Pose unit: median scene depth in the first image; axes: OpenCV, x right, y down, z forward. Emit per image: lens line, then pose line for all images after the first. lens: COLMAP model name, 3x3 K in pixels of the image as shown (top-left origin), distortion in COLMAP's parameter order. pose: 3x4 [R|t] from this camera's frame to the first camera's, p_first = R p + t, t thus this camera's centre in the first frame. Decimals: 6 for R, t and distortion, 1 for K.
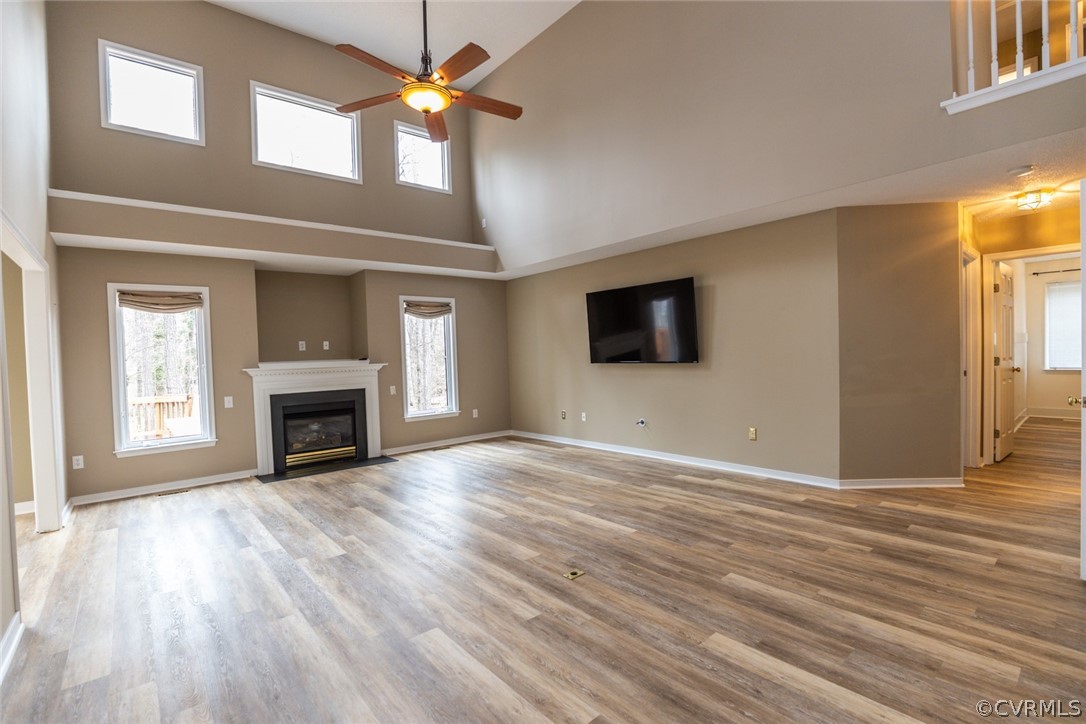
lens RADIAL K [[495.0, 0, 538.4], [0, 495.0, 364.7], [0, 0, 1]] dist [-0.029234, 0.002669]
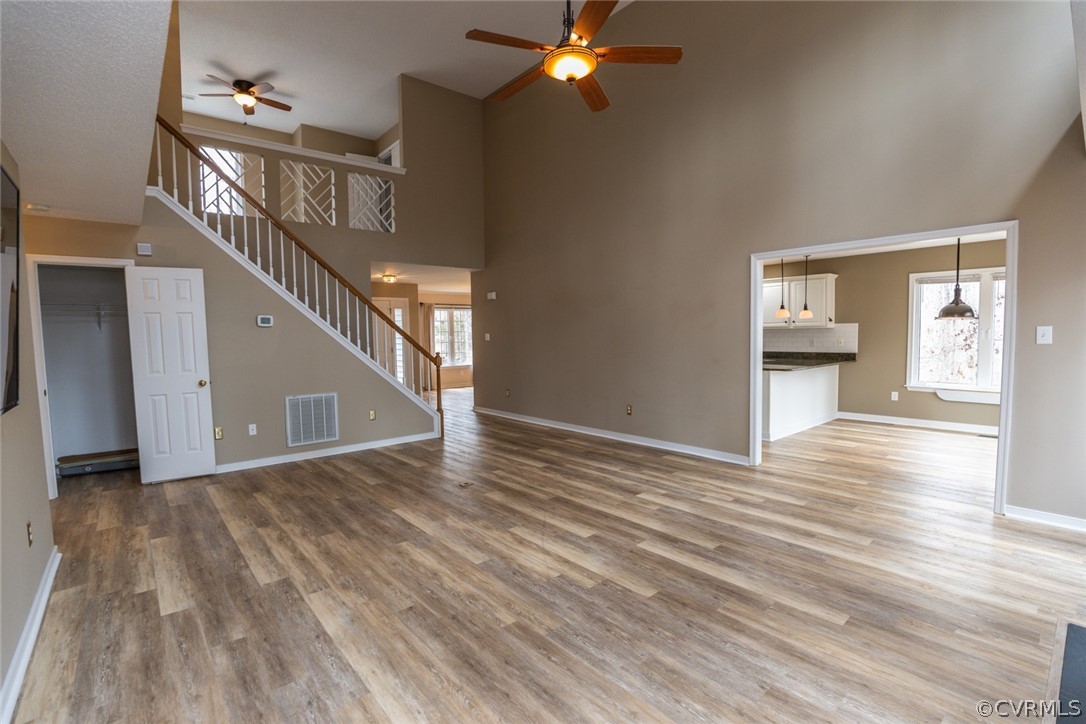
lens RADIAL K [[495.0, 0, 550.0], [0, 495.0, 366.4], [0, 0, 1]] dist [-0.029234, 0.002669]
pose [[-0.998396, 0.052449, -0.021334, -0.133562], [0.050169, 0.994102, 0.096145, -0.068163], [0.026250, 0.094920, -0.995139, 1.852208]]
